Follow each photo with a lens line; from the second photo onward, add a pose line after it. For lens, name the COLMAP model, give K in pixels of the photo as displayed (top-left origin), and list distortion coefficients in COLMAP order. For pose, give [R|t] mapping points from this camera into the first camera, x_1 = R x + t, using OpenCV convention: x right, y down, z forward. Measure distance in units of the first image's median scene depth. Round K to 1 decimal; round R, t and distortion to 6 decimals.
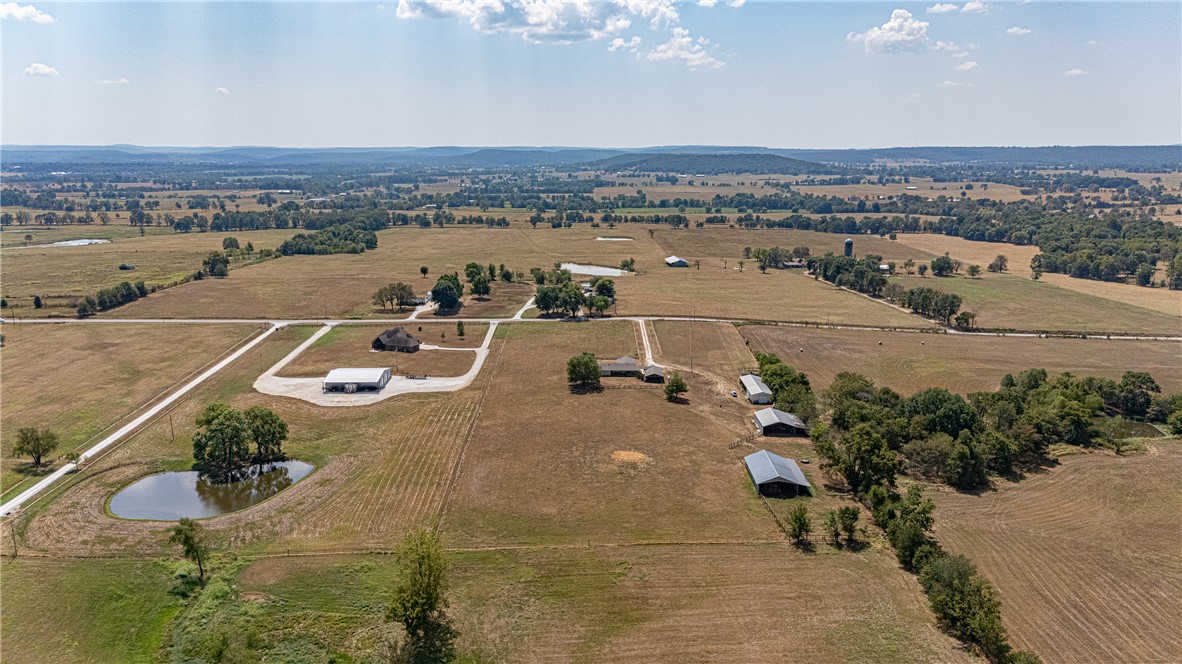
lens RADIAL K [[873.0, 0, 591.0], [0, 873.0, 332.0], [0, 0, 1]] dist [0.076375, -0.079898]
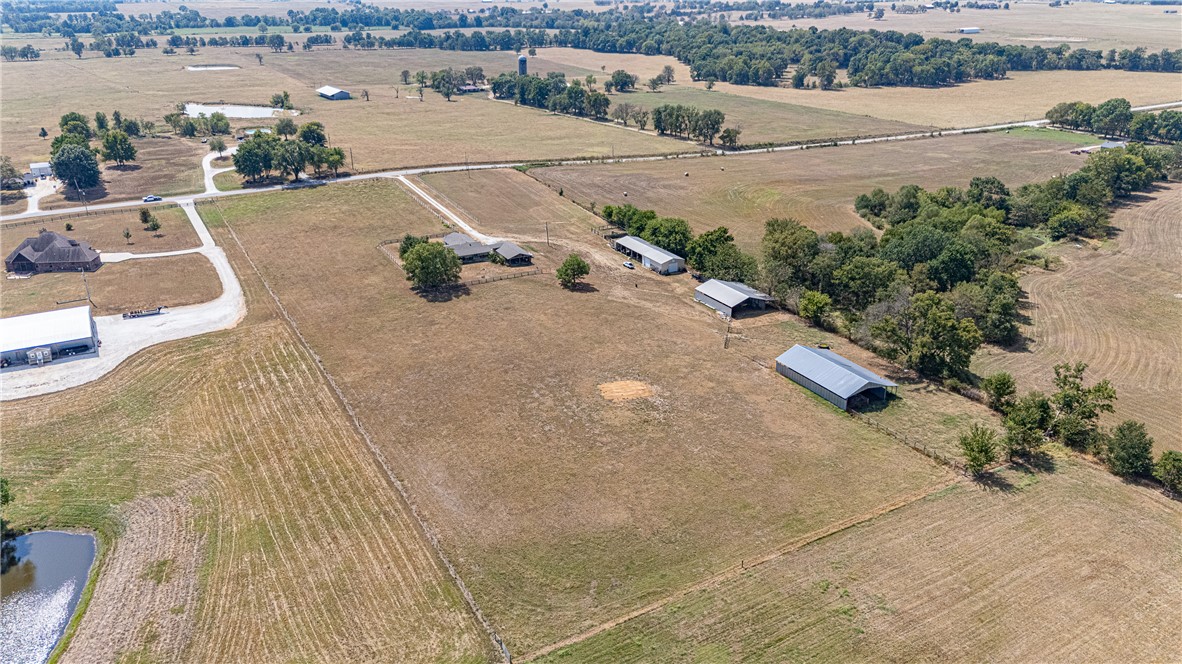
lens RADIAL K [[873.0, 0, 591.0], [0, 873.0, 332.0], [0, 0, 1]] dist [0.076375, -0.079898]
pose [[0.876548, -0.186990, 0.443506, -0.155737], [0.098820, 0.971736, 0.214392, -0.028534], [-0.471060, -0.144098, 0.870252, 0.244559]]
